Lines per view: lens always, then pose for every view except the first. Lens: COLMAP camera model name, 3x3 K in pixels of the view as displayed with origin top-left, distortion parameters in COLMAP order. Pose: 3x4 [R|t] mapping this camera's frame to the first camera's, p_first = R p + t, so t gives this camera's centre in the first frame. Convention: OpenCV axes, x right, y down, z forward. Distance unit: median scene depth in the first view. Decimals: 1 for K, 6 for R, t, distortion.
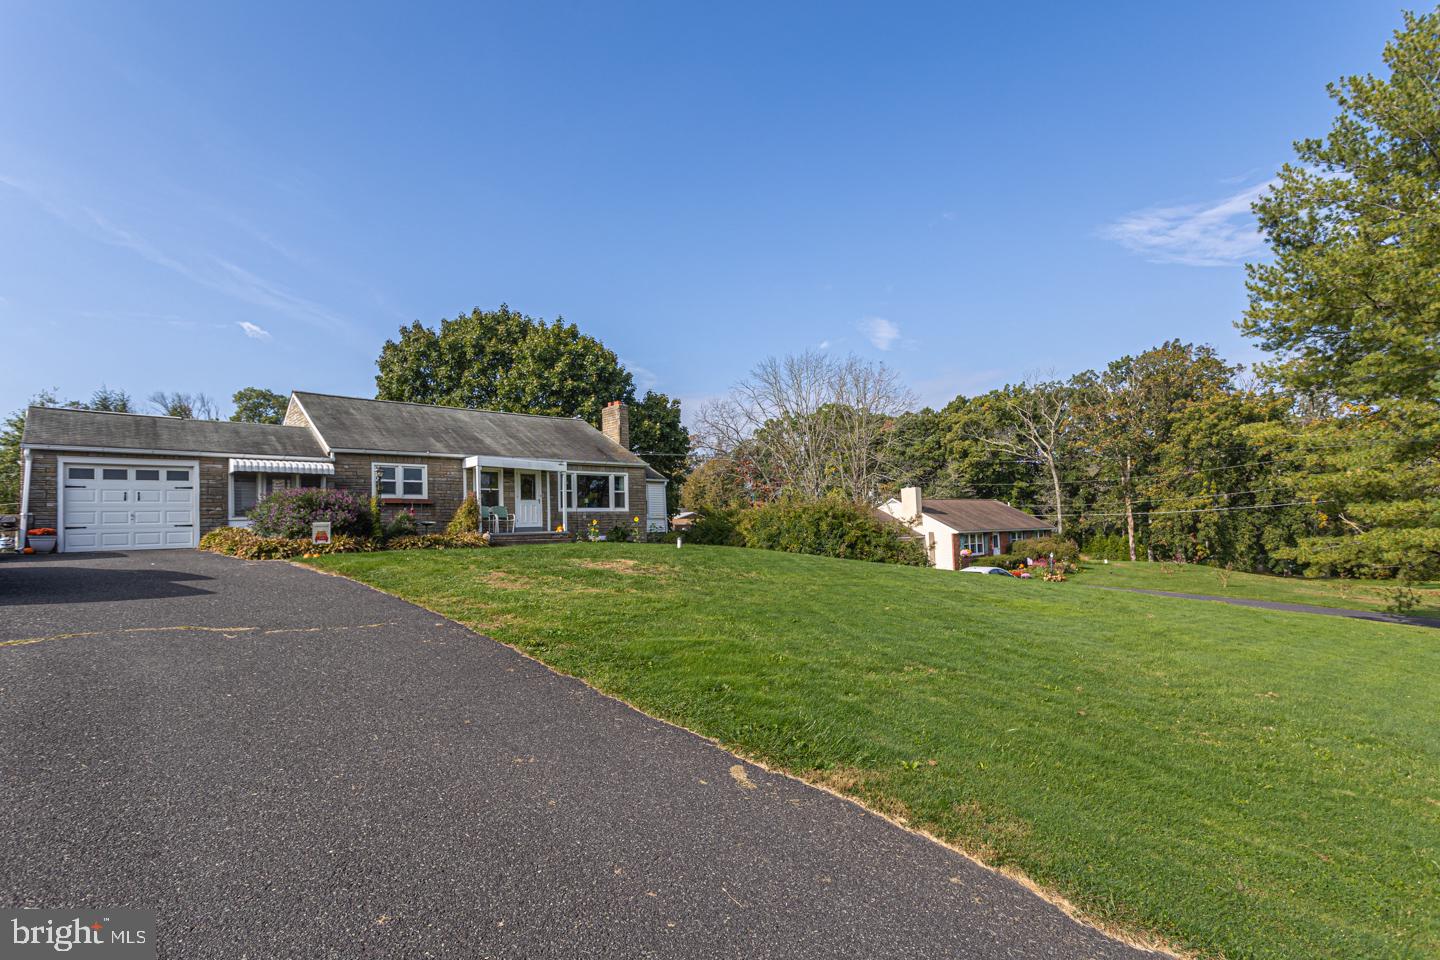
lens RADIAL K [[684.6, 0, 723.1], [0, 684.6, 504.7], [0, 0, 1]] dist [0.044713, 0.000235]
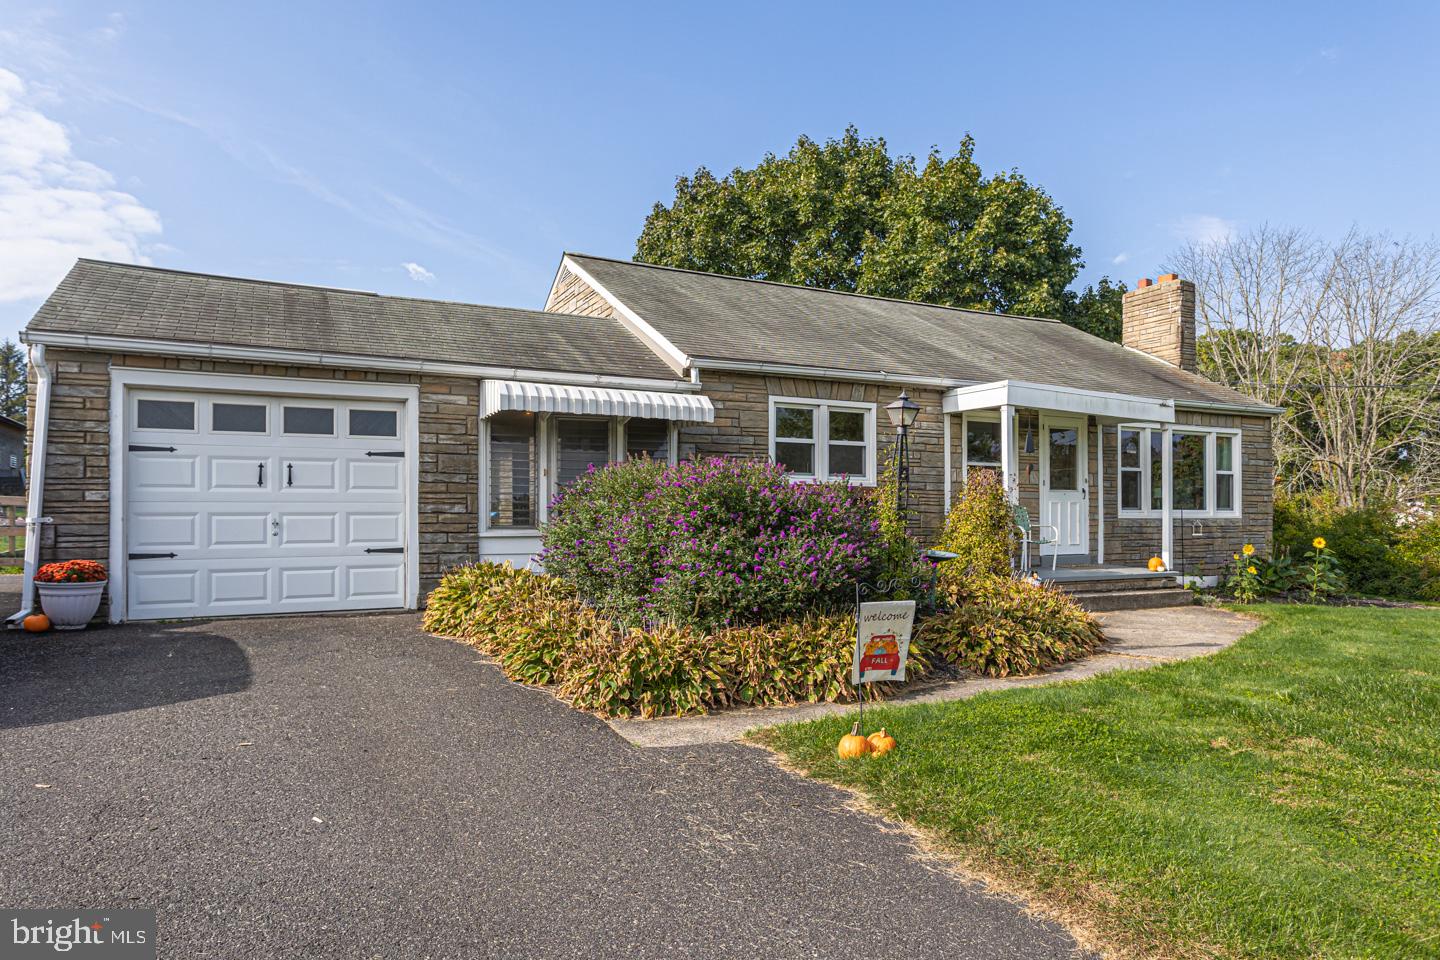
lens RADIAL K [[907.5, 0, 763.2], [0, 907.5, 510.5], [0, 0, 1]] dist [-0.003603, 0.050421]
pose [[0.974180, 0.023876, -0.224508, -0.382663], [-0.017056, 0.999334, 0.032270, -0.010782], [0.225129, -0.027608, 0.973938, 0.472695]]
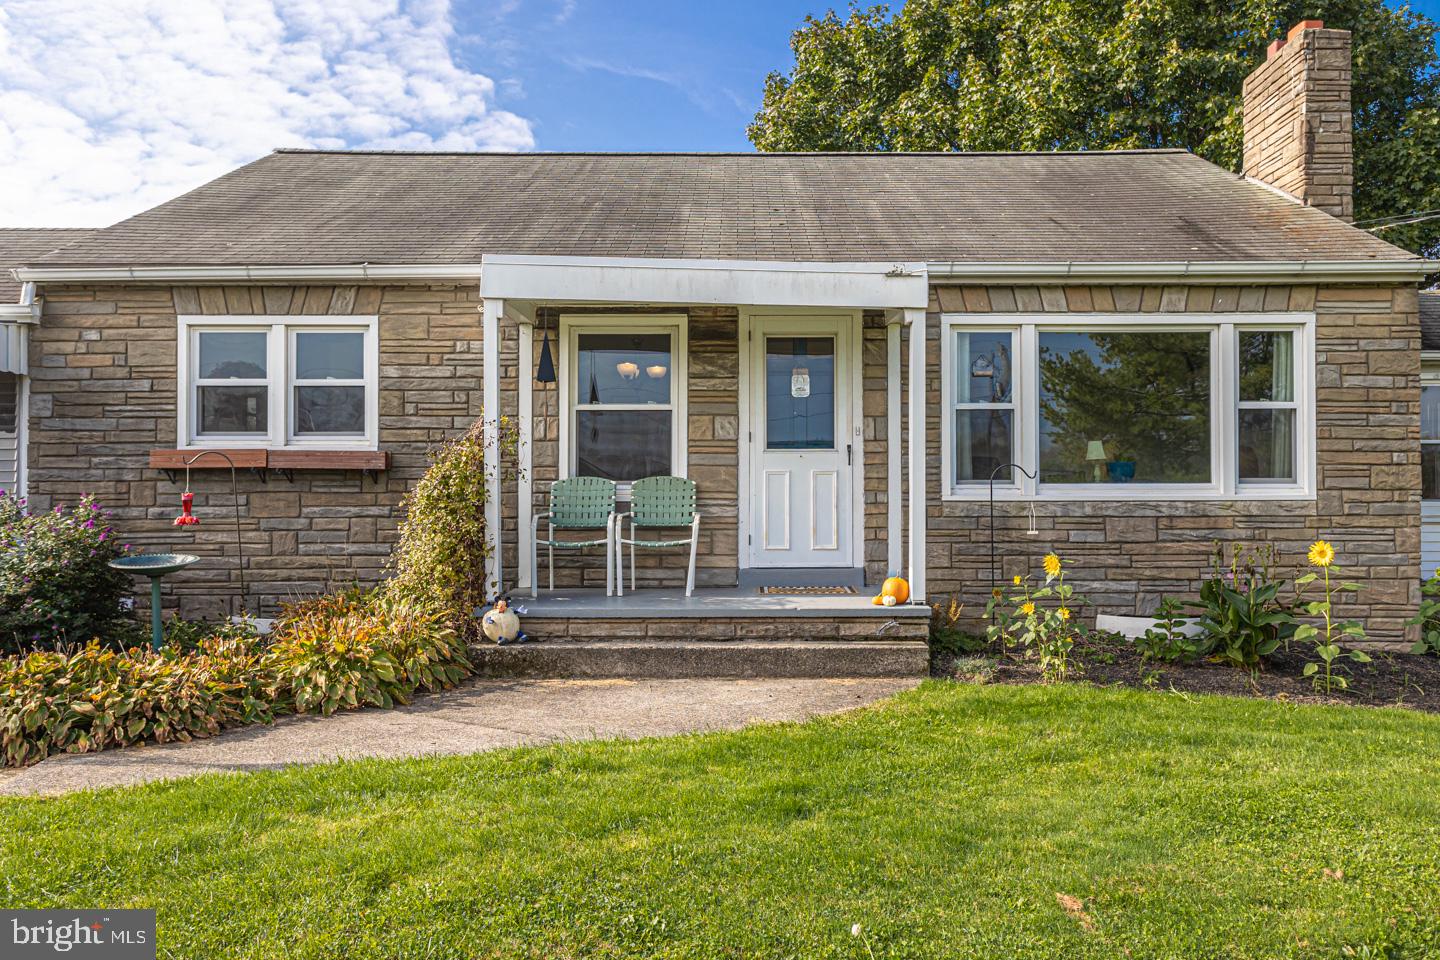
lens RADIAL K [[1138.8, 0, 756.2], [0, 1138.8, 484.7], [0, 0, 1]] dist [0.005944, 0.000275]
pose [[0.754682, 0.011411, -0.655991, -0.050684], [0.006519, 0.999669, 0.024890, -0.005450], [0.656058, -0.023061, 0.754358, 0.797417]]
